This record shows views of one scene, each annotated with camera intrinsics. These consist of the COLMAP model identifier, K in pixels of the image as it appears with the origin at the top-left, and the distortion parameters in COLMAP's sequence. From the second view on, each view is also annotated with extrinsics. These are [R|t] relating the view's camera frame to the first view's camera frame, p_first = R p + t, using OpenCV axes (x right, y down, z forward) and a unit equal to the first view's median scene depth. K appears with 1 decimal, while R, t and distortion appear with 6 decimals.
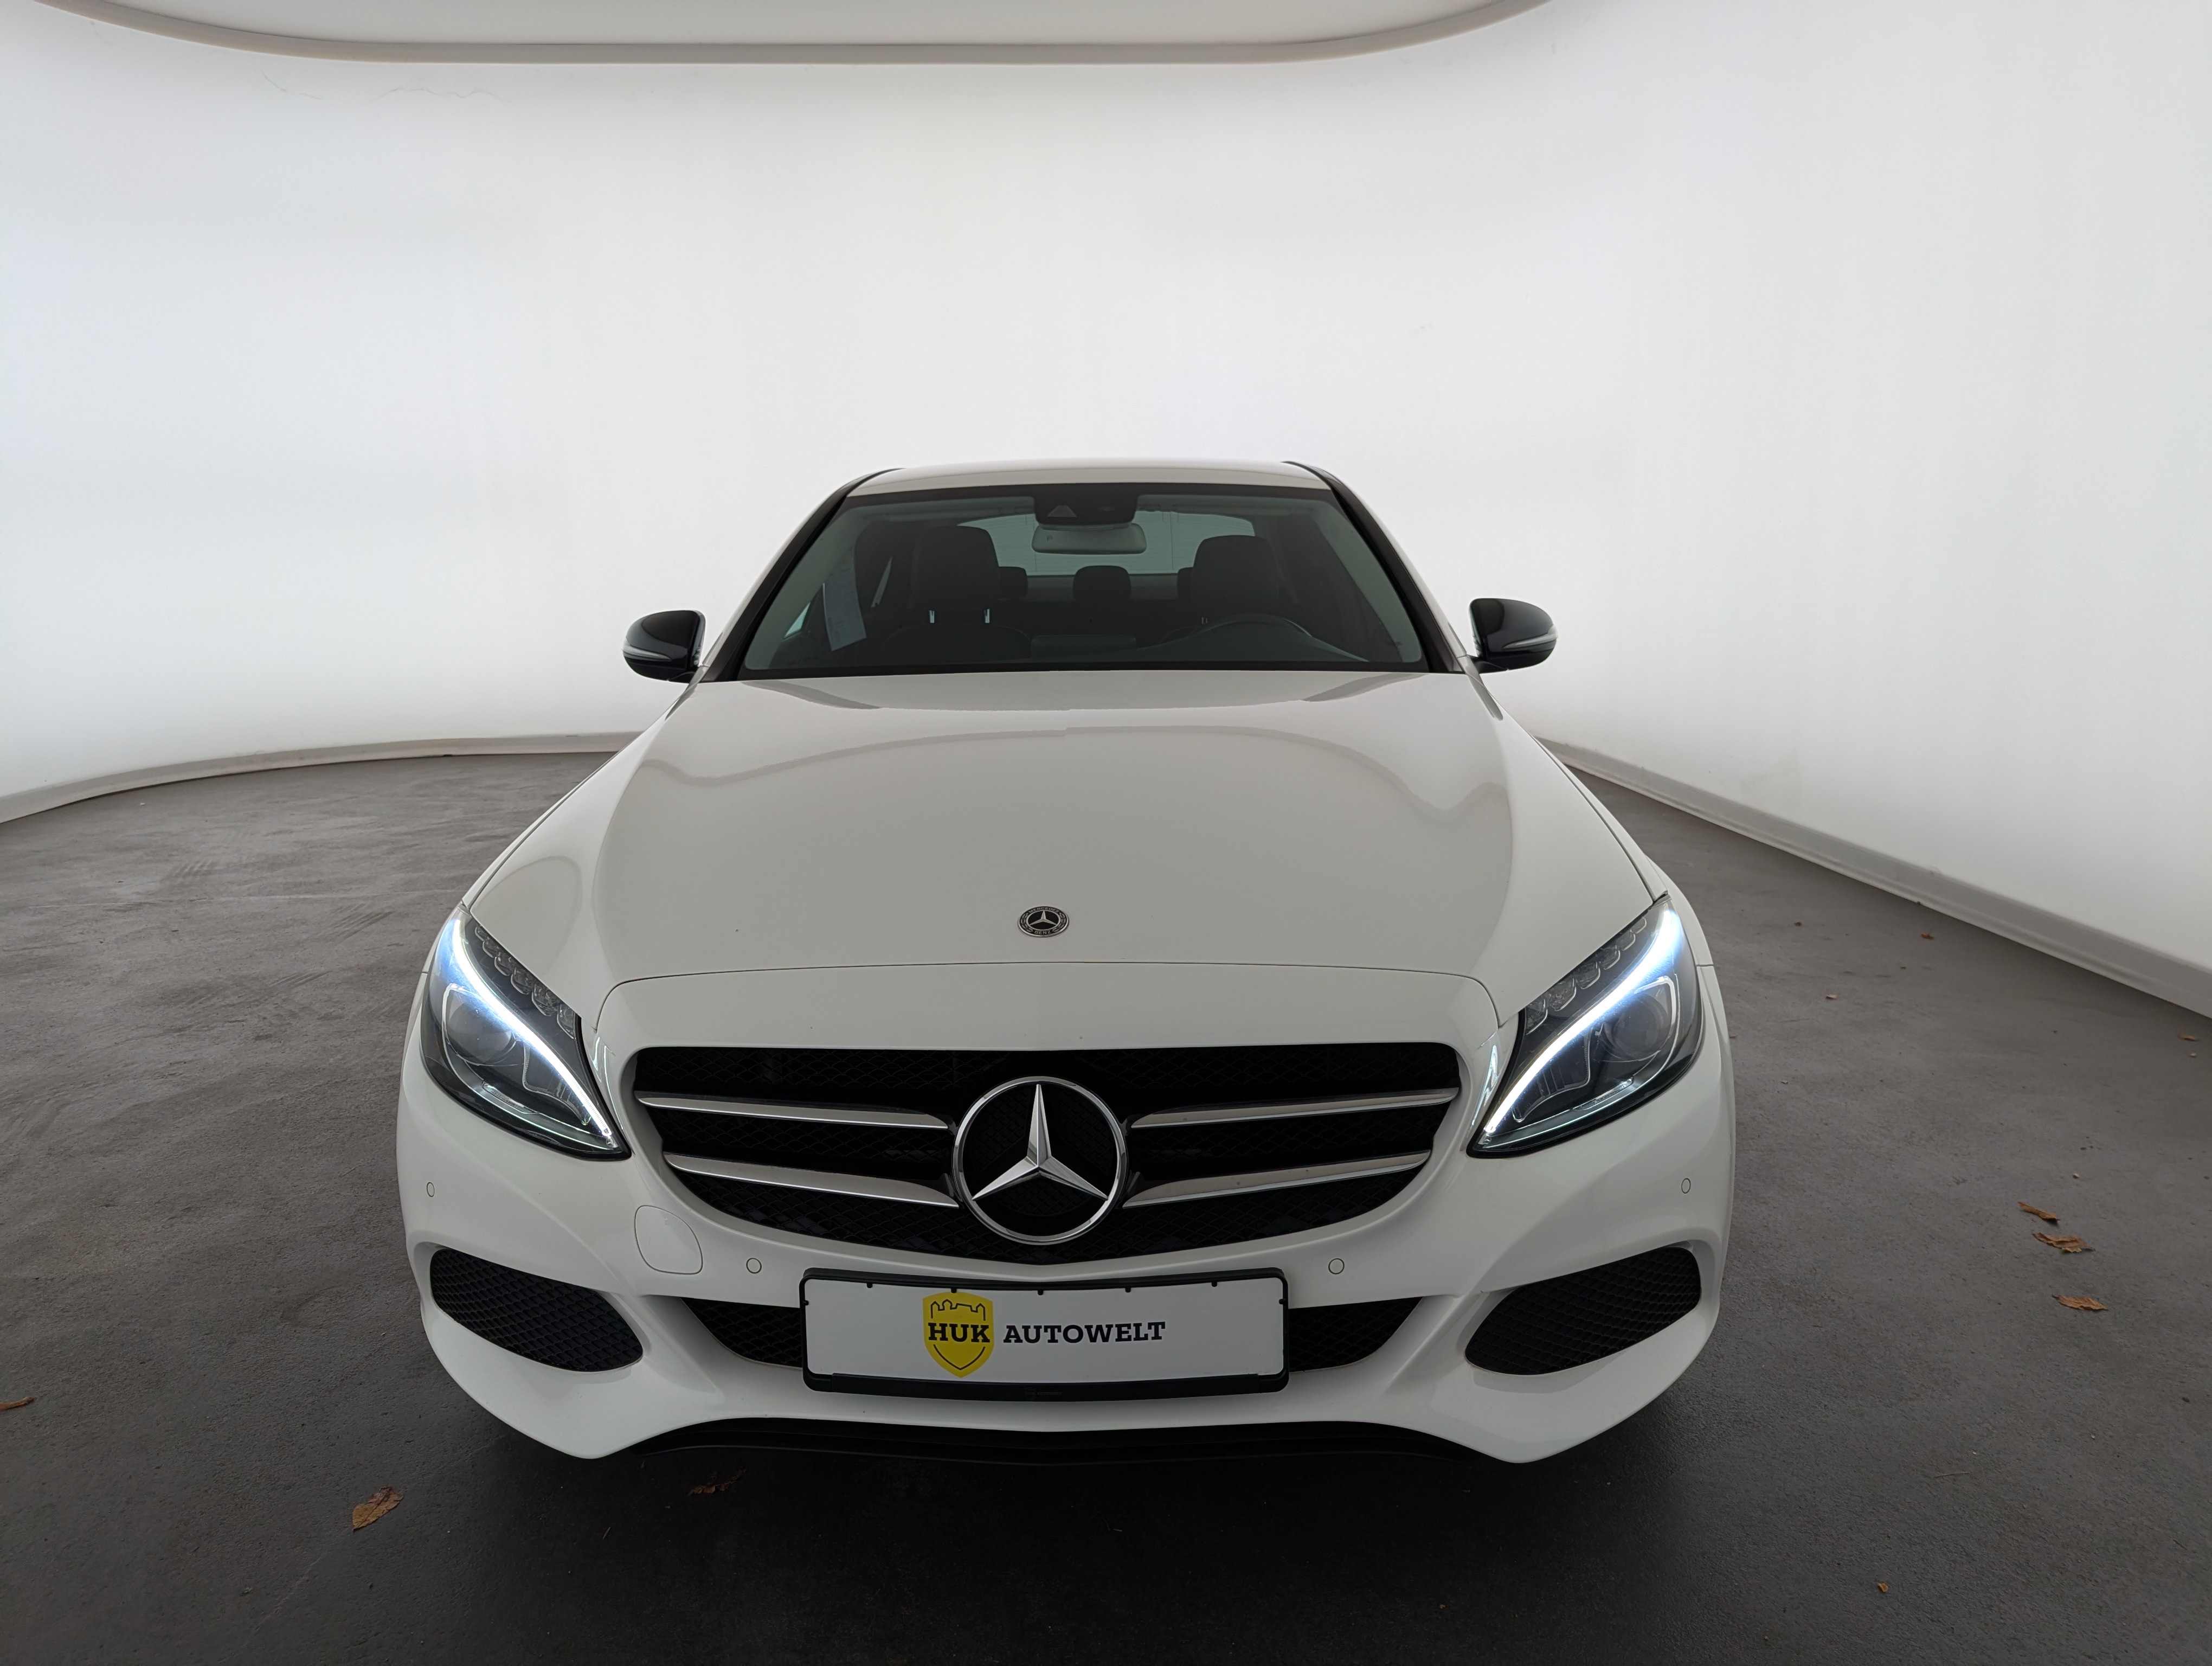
lens RADIAL K [[1565.0, 0, 1117.9], [0, 1565.0, 822.4], [0, 0, 1]] dist [0.064465, -0.066657]
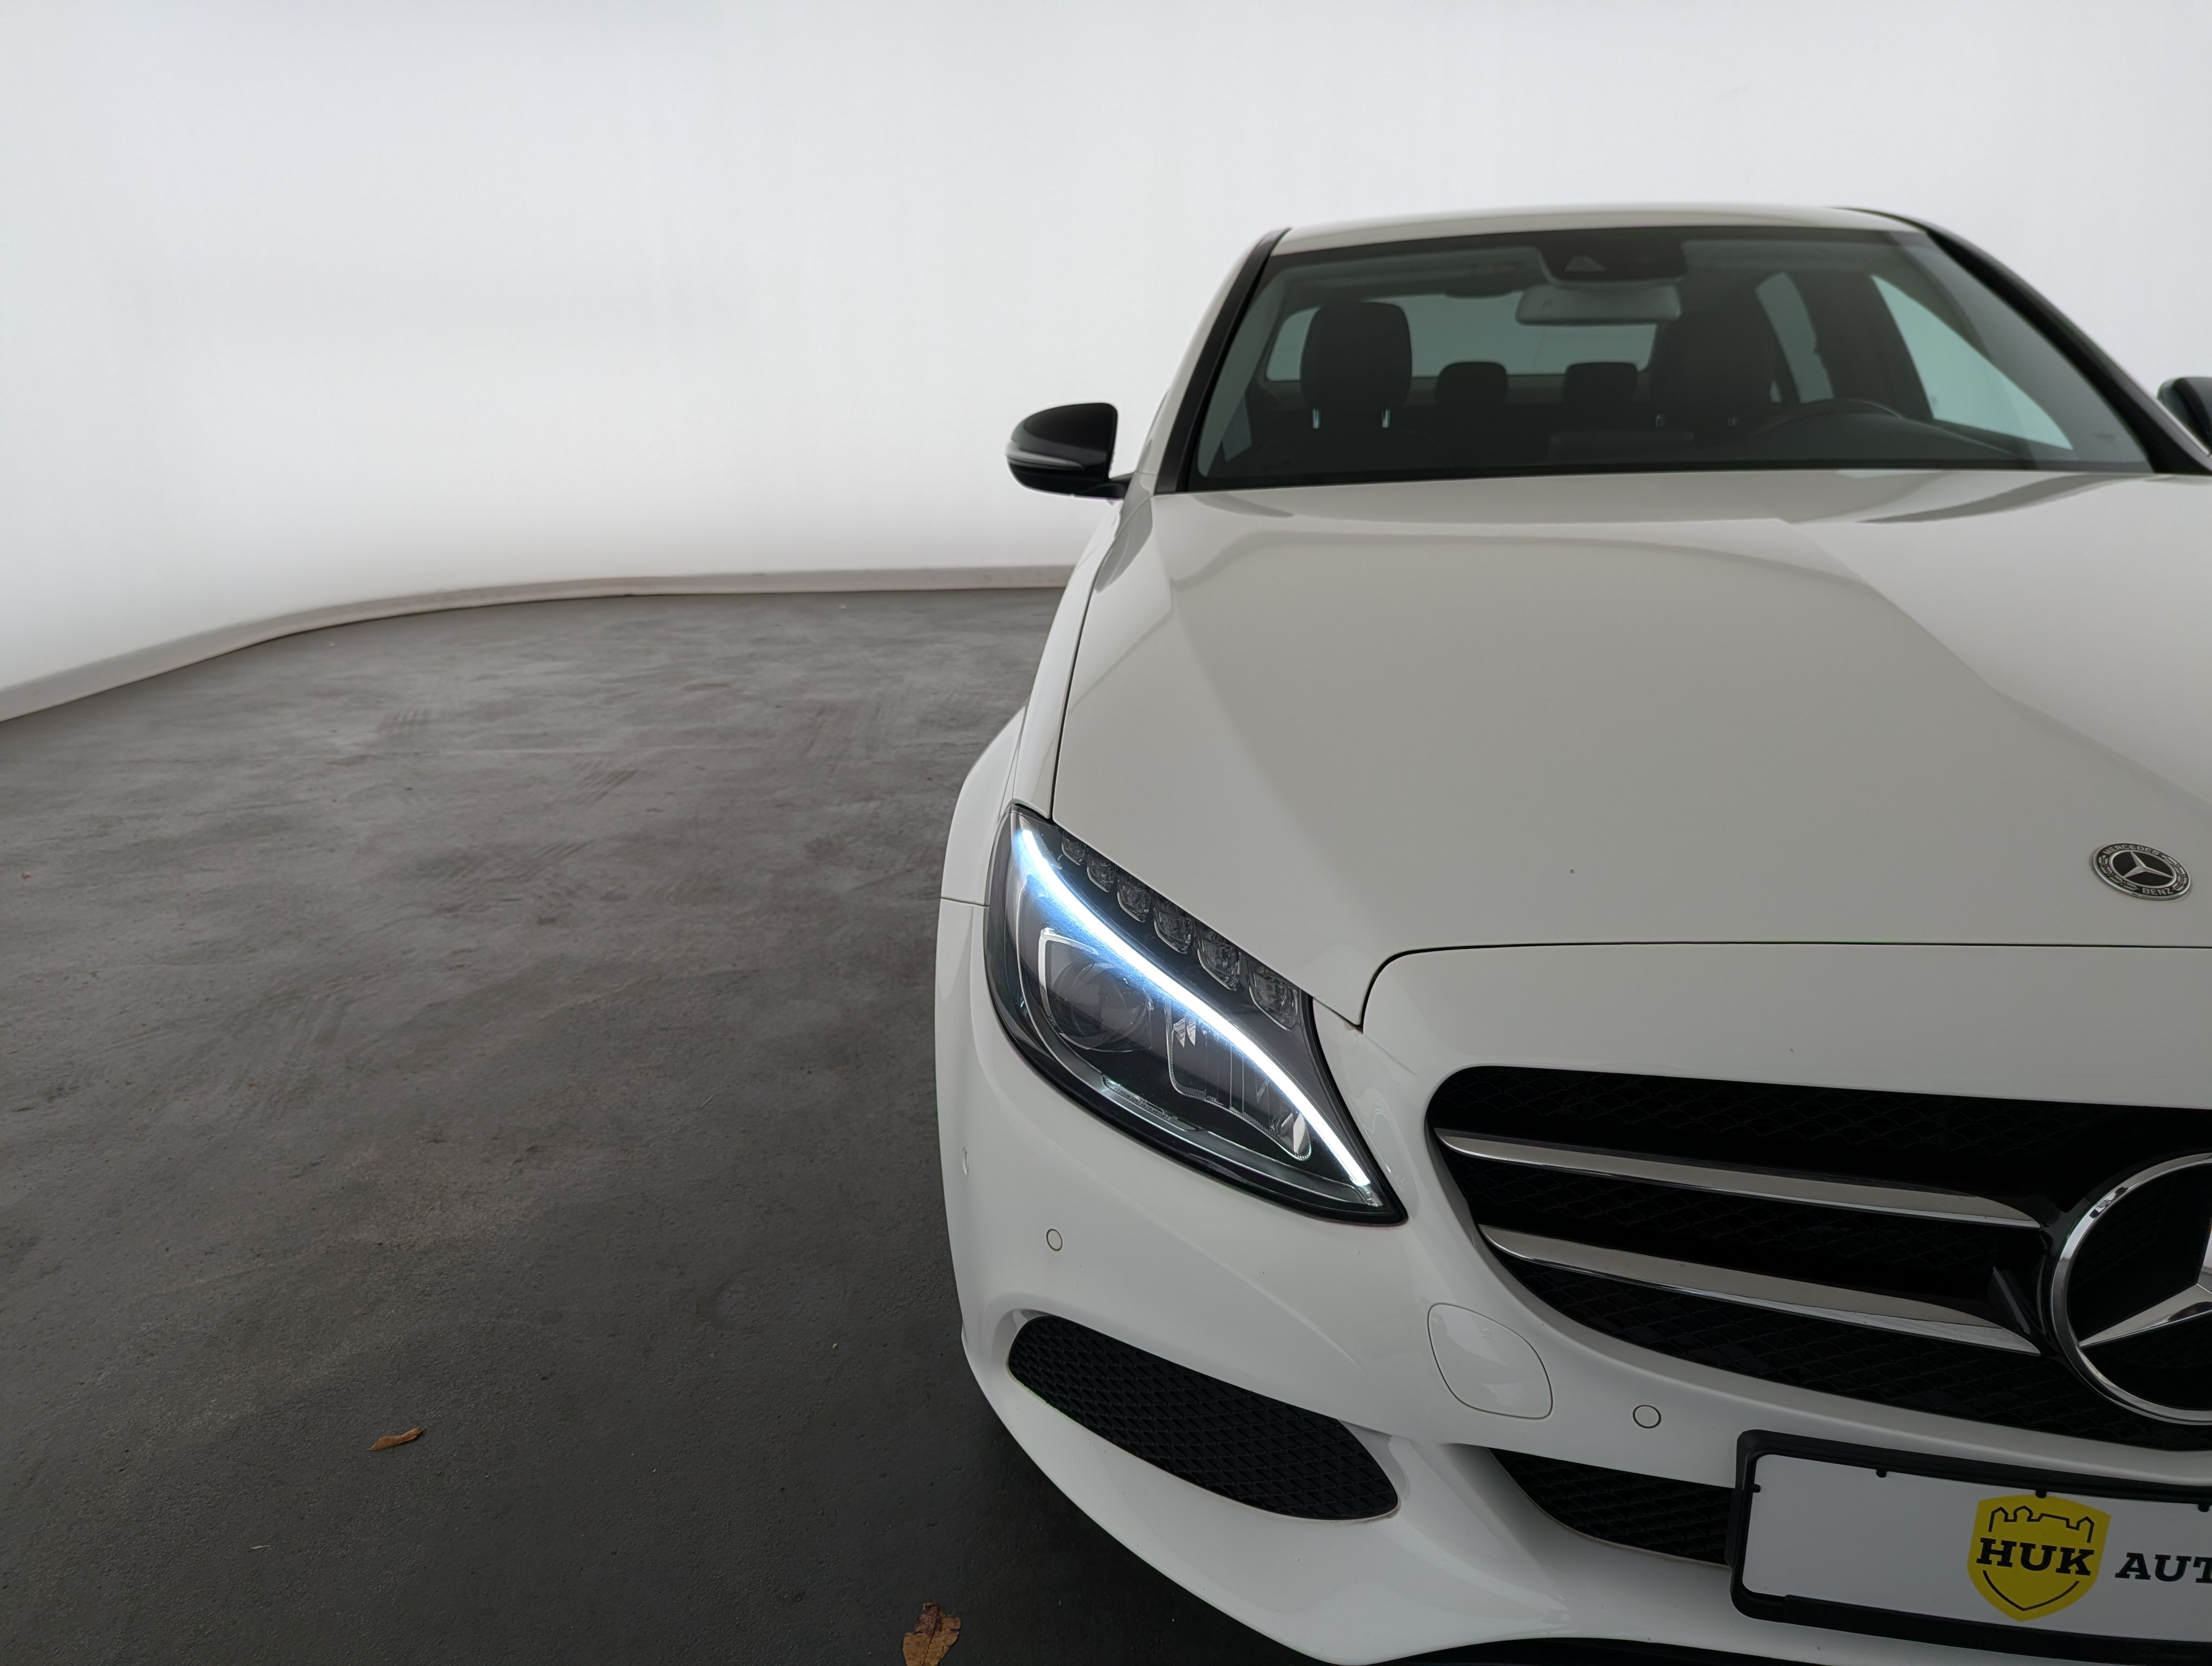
lens RADIAL K [[1549.0, 0, 1057.9], [0, 1549.0, 838.9], [0, 0, 1]] dist [0.046513, -0.042305]
pose [[0.996847, 0.016875, -0.077532, -0.199680], [-0.008243, 0.993860, 0.110341, -0.005118], [0.078918, -0.109354, 0.990865, 0.189115]]
